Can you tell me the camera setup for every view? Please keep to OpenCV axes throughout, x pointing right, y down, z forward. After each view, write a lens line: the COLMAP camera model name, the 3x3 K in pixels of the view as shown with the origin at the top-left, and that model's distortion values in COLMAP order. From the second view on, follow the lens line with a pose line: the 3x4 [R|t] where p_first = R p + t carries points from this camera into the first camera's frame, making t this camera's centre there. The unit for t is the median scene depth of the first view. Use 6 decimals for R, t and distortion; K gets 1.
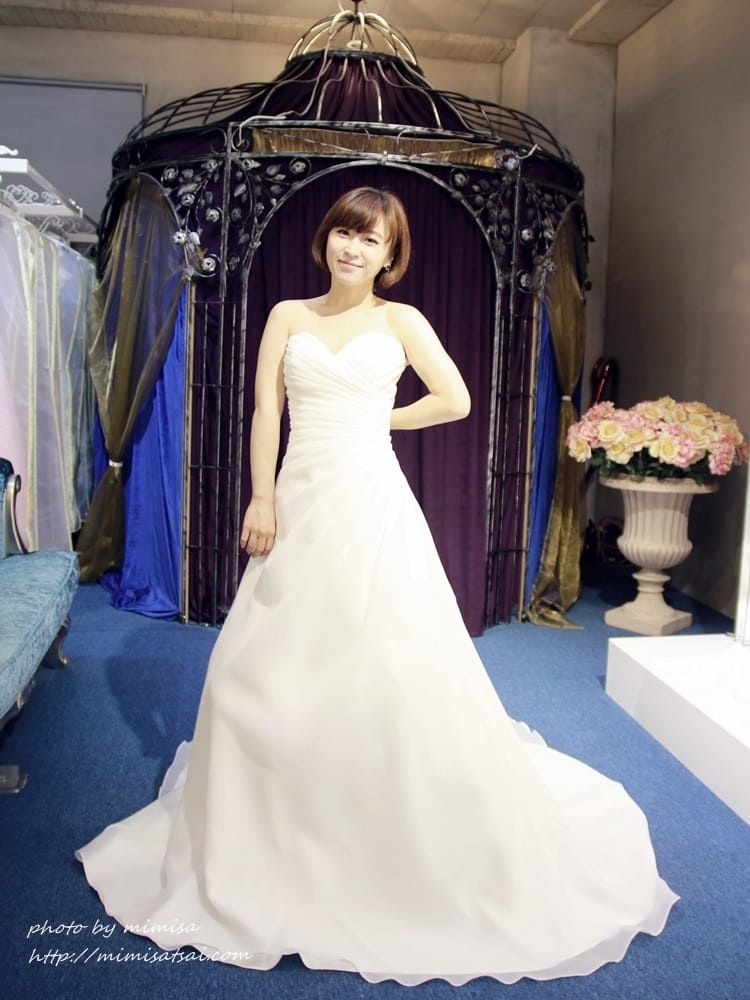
lens RADIAL K [[911.9, 0, 391.6], [0, 911.9, 436.1], [0, 0, 1]] dist [-0.140295, 0.124549]
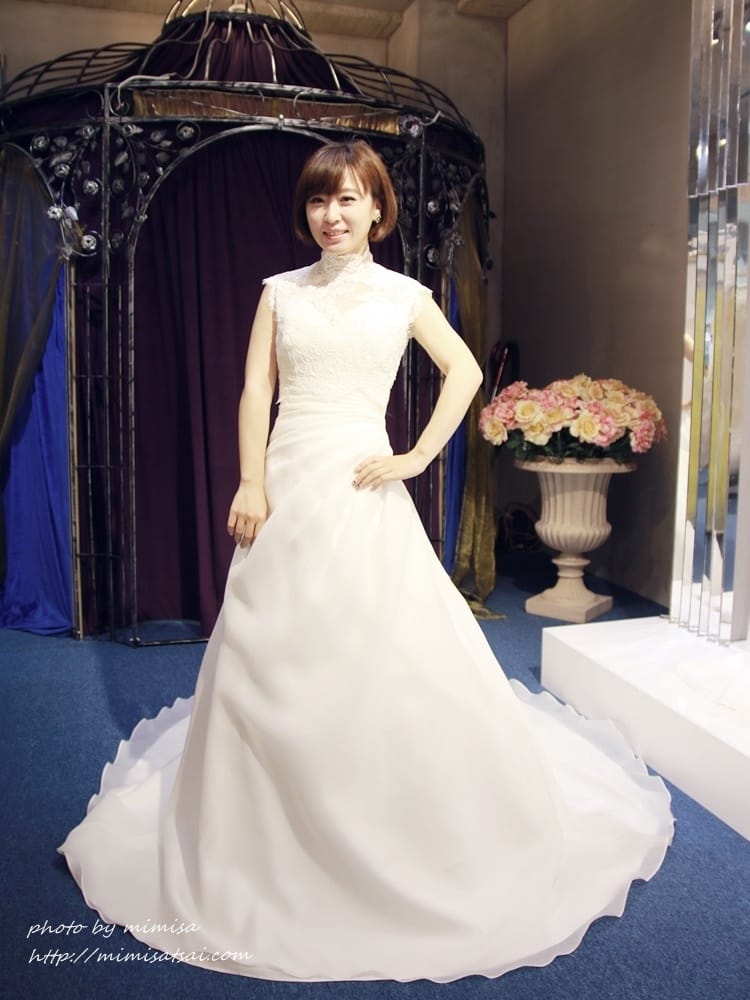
lens RADIAL K [[899.7, 0, 387.3], [0, 899.7, 462.6], [0, 0, 1]] dist [-0.139975, 0.123623]
pose [[0.990688, -0.041317, 0.129730, -0.029028], [0.037172, 0.998723, 0.034211, 0.010293], [-0.130978, -0.029070, 0.990959, 0.078295]]
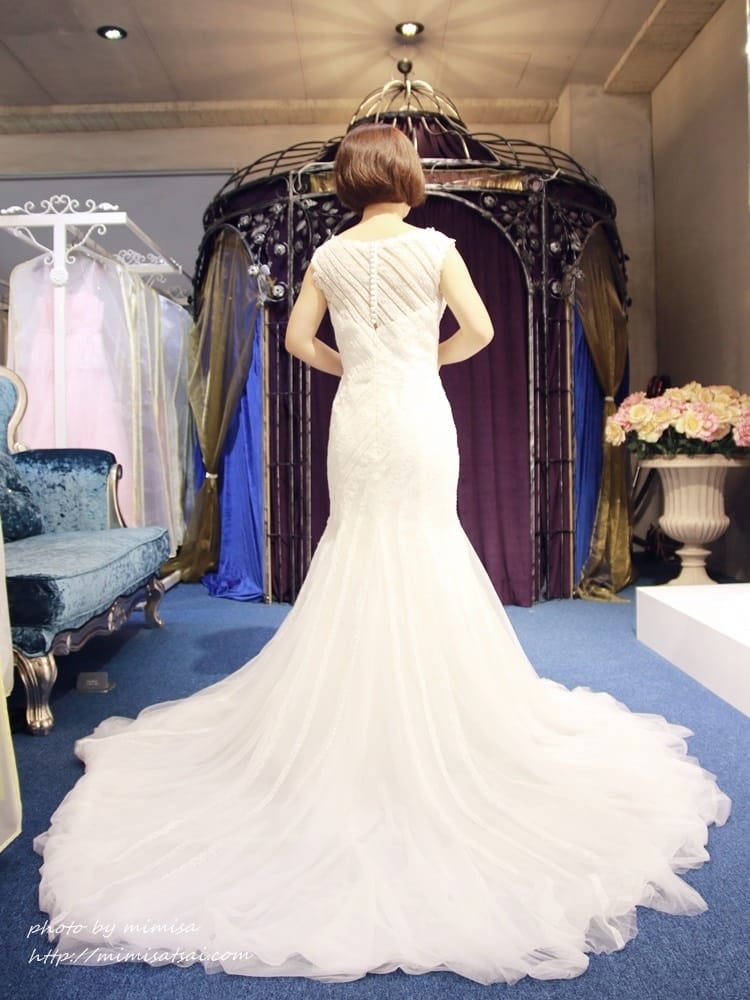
lens RADIAL K [[861.3, 0, 378.1], [0, 861.3, 455.8], [0, 0, 1]] dist [-0.136782, 0.117484]
pose [[0.987818, -0.049915, -0.147391, 0.075582], [0.038724, 0.996213, -0.077850, 0.110341], [0.150719, 0.071195, 0.986010, -0.059603]]
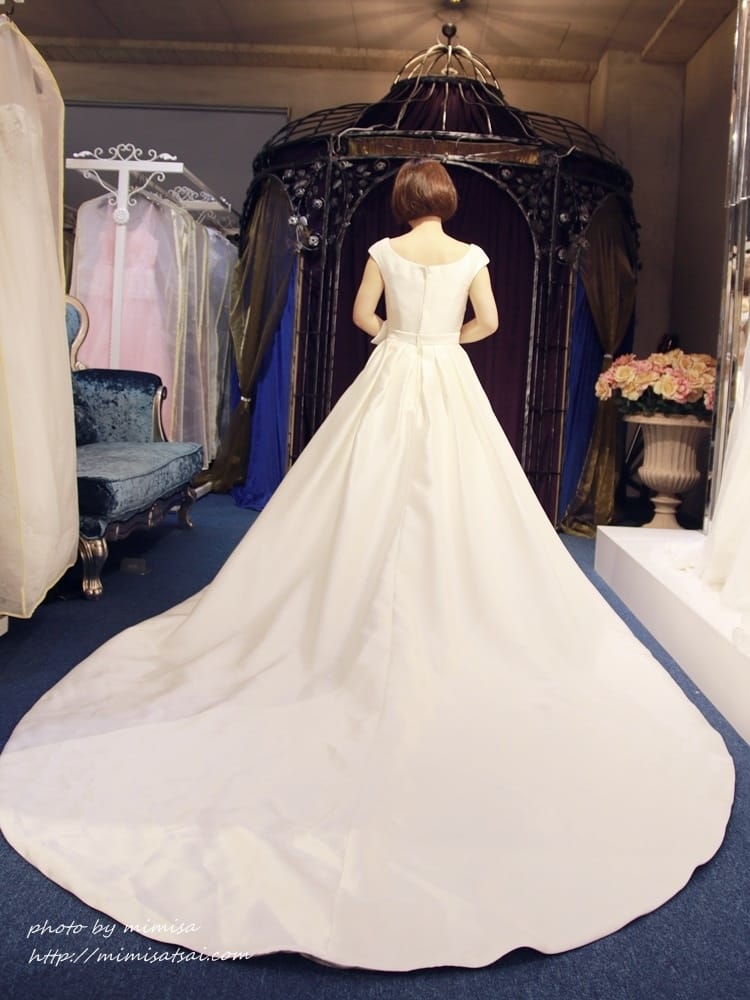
lens RADIAL K [[894.6, 0, 395.9], [0, 894.6, 421.8], [0, 0, 1]] dist [-0.135443, 0.117735]
pose [[0.982937, 0.029718, -0.181528, 0.152268], [-0.035612, 0.998936, -0.029295, 0.103146], [0.180464, 0.035259, 0.982949, -0.234558]]
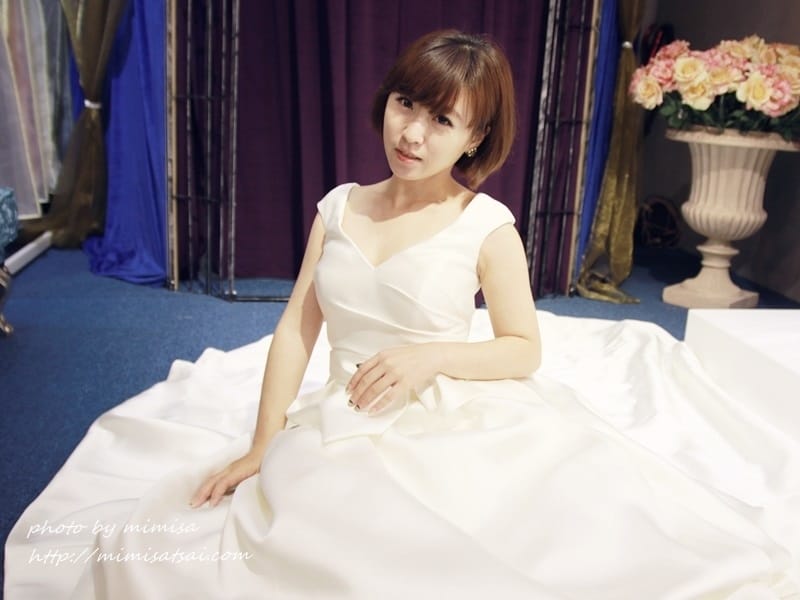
lens RADIAL K [[827.3, 0, 476.2], [0, 827.3, 317.6], [0, 0, 1]] dist [-0.149595, 0.140575]
pose [[0.996999, 0.016515, 0.075628, -0.005693], [-0.030966, 0.980491, 0.194110, 0.077190], [-0.070947, -0.195869, 0.978060, 0.233994]]
